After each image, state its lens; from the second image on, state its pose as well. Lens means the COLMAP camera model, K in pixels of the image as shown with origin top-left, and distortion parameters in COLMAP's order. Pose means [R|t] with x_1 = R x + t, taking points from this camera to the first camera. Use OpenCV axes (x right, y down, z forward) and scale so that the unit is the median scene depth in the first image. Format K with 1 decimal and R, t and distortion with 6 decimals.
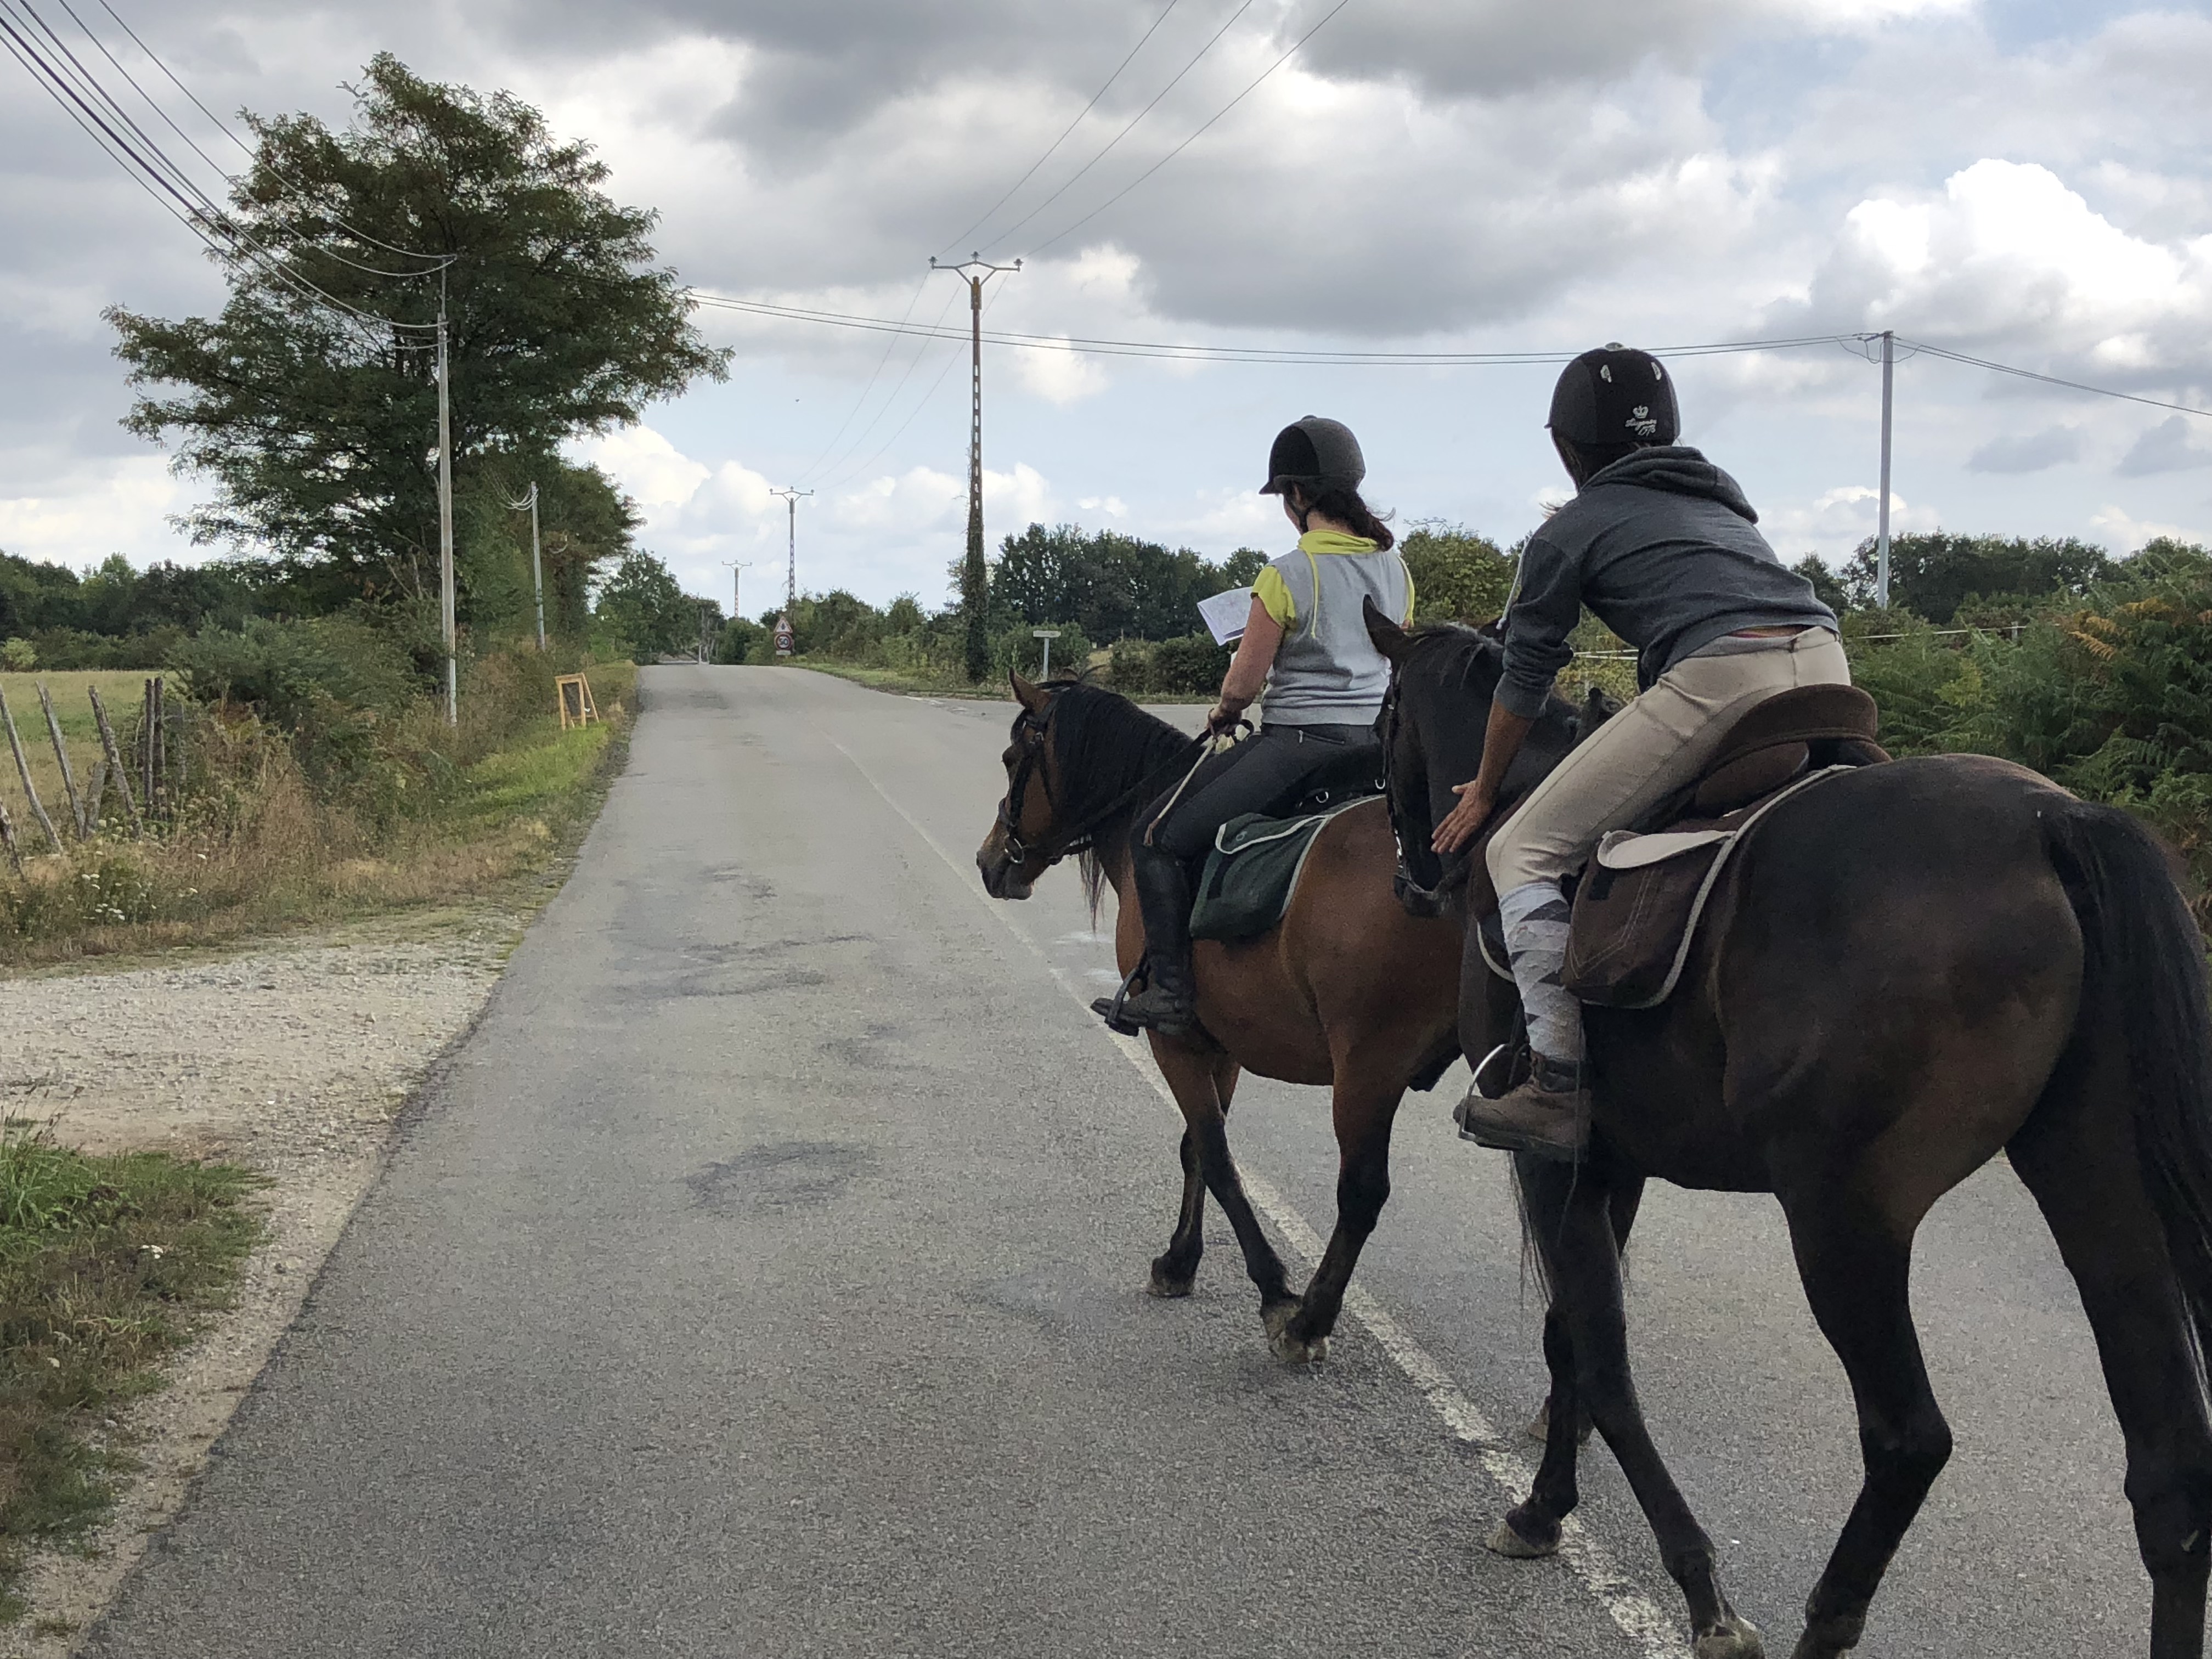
lens RADIAL K [[3002.7, 0, 1106.0], [0, 3002.7, 829.5], [0, 0, 1]] dist [0.169289, -0.718330]
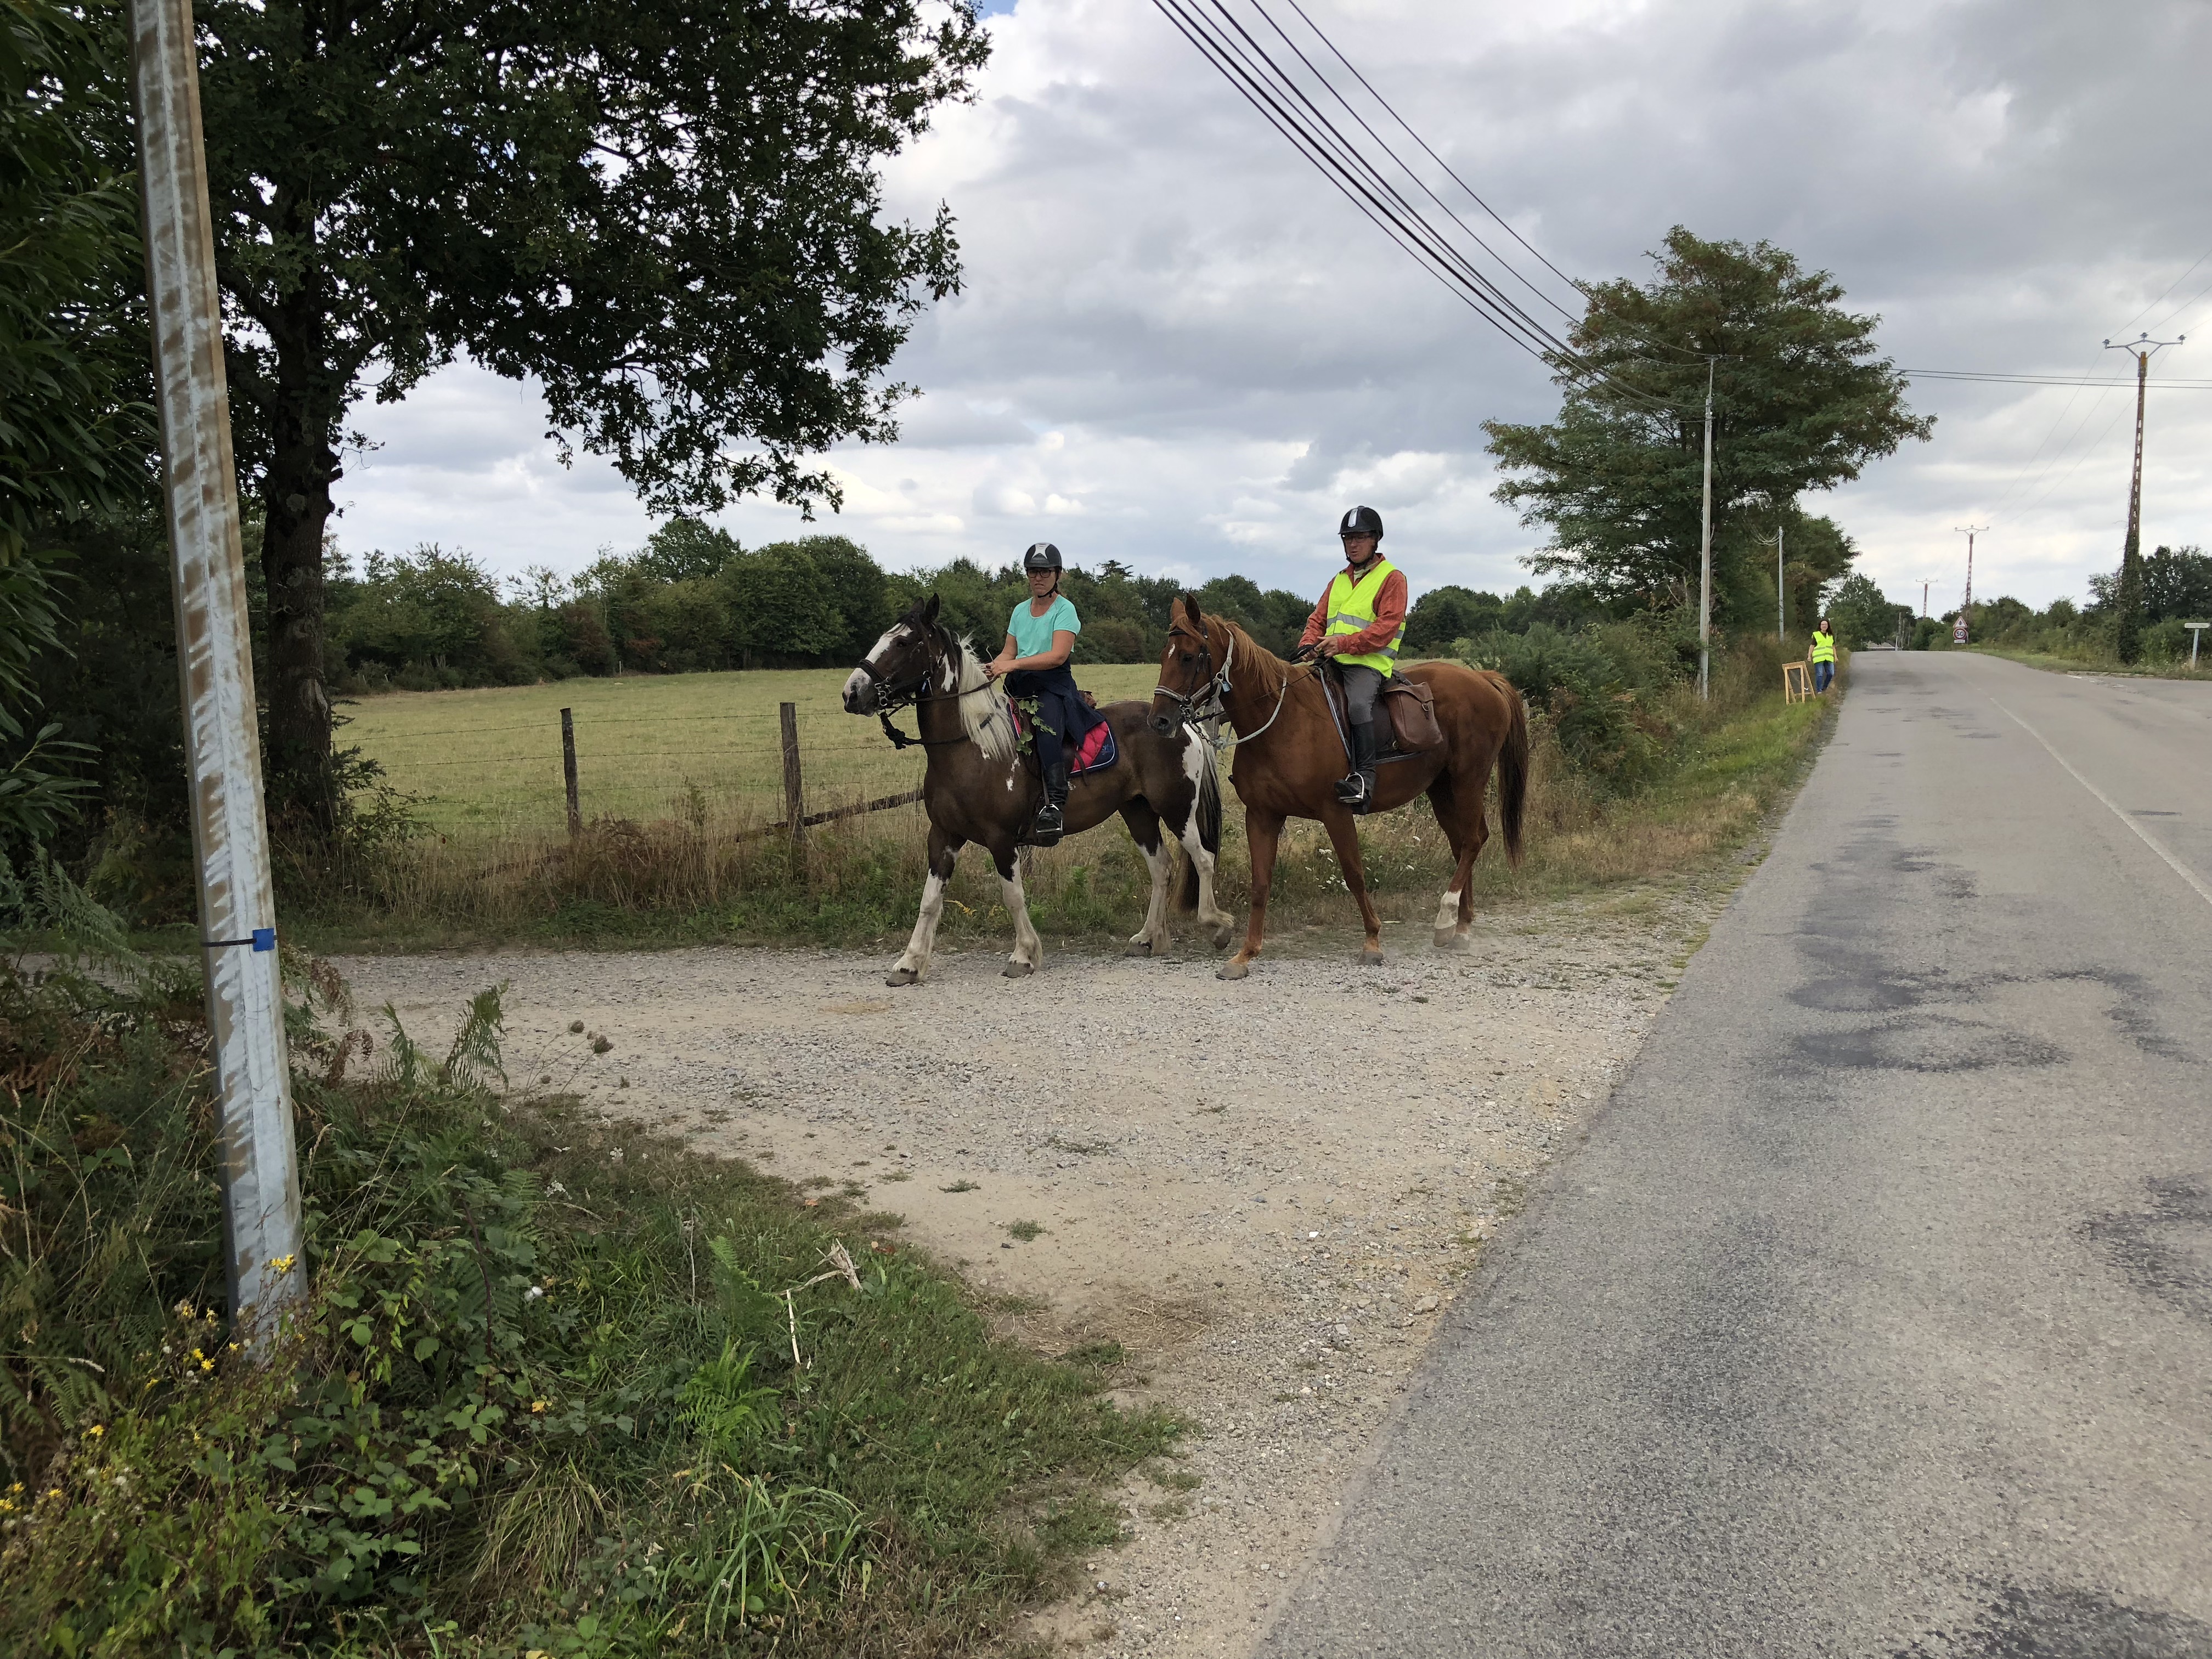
lens RADIAL K [[1743.5, 0, 1115.7], [0, 1743.5, 801.4], [0, 0, 1]] dist [0.003243, -0.000454]
pose [[0.850893, 0.039179, -0.523875, -0.021882], [-0.022306, 0.999010, 0.038484, -0.010694], [0.524865, -0.021060, 0.850925, 0.152724]]
